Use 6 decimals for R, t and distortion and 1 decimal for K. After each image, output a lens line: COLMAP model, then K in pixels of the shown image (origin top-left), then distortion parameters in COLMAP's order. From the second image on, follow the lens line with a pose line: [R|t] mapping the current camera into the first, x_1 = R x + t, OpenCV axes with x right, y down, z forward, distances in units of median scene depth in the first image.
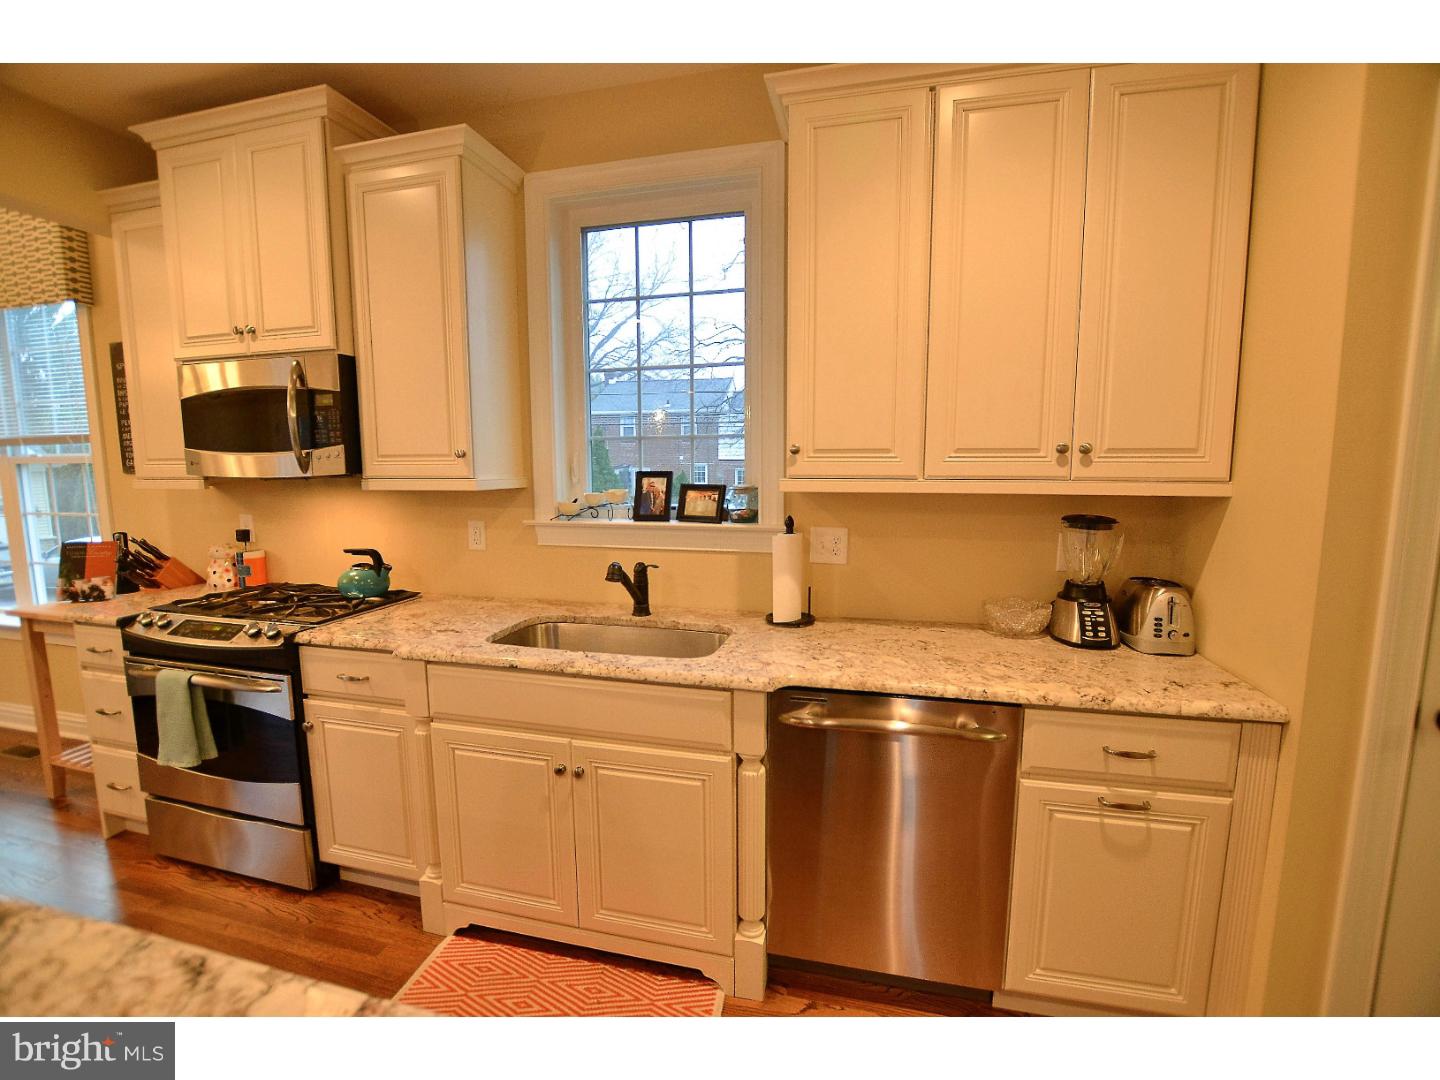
lens RADIAL K [[626.1, 0, 720.0], [0, 626.1, 540.0], [0, 0, 1]] dist [-0.039793, 0.000078]
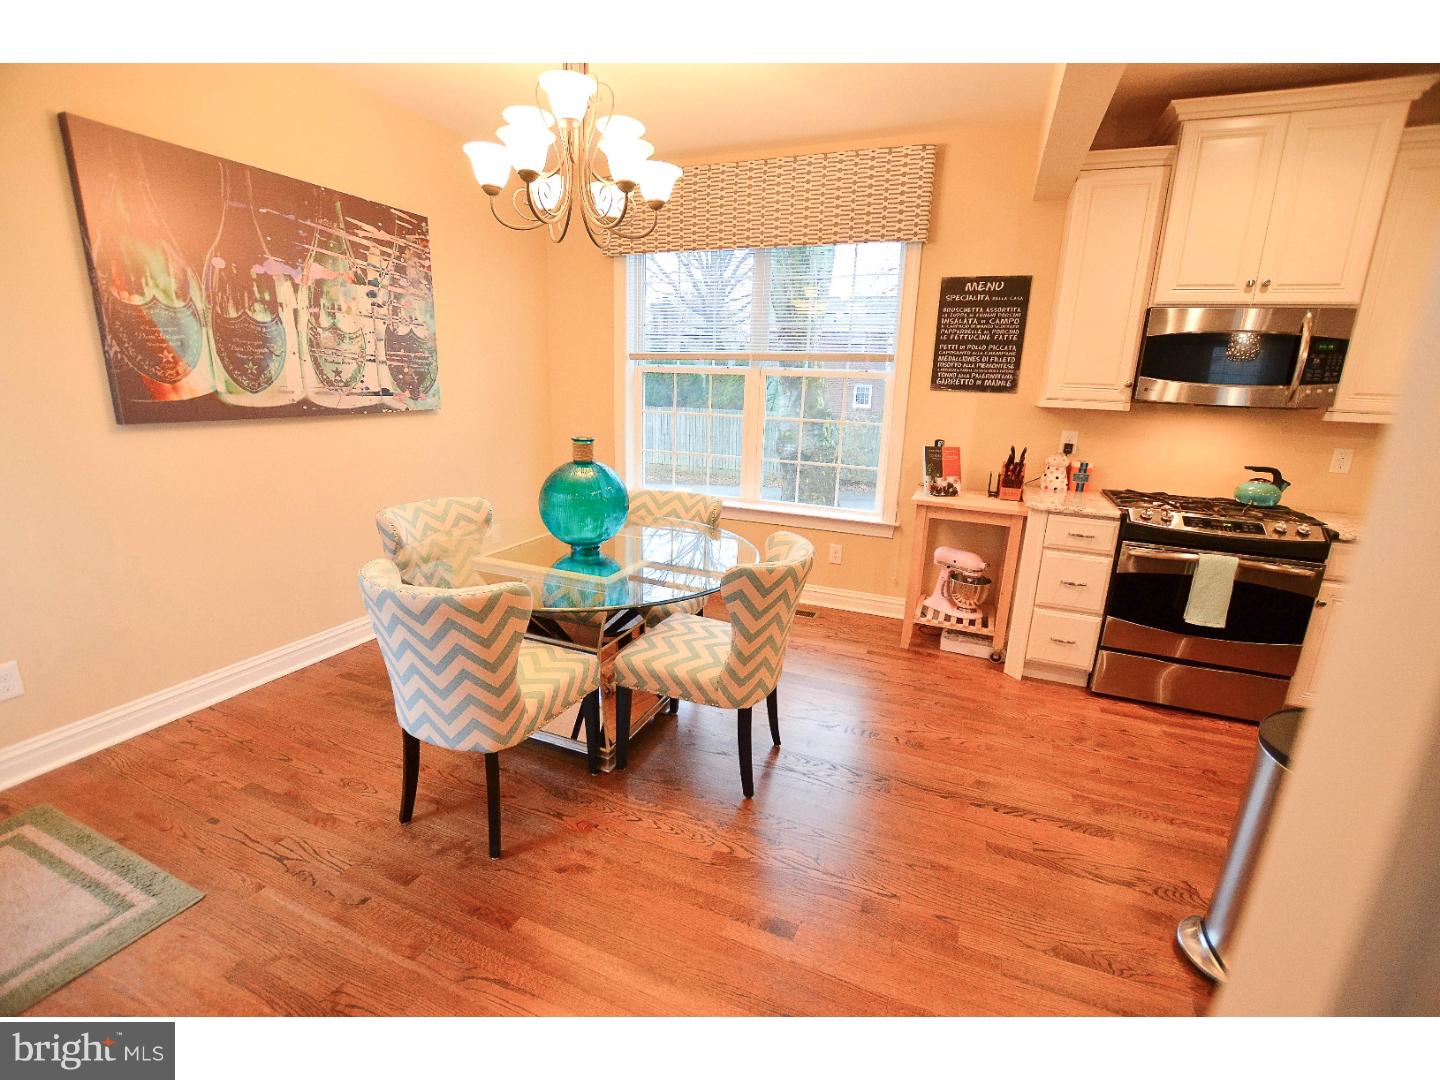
lens RADIAL K [[630.6, 0, 720.0], [0, 630.6, 540.0], [0, 0, 1]] dist [-0.009846, 0.000319]
pose [[0.987924, 0.072522, -0.136921, -1.712965], [-0.054936, 0.990237, 0.128115, 0.066963], [0.144875, -0.119046, 0.982262, -0.468043]]
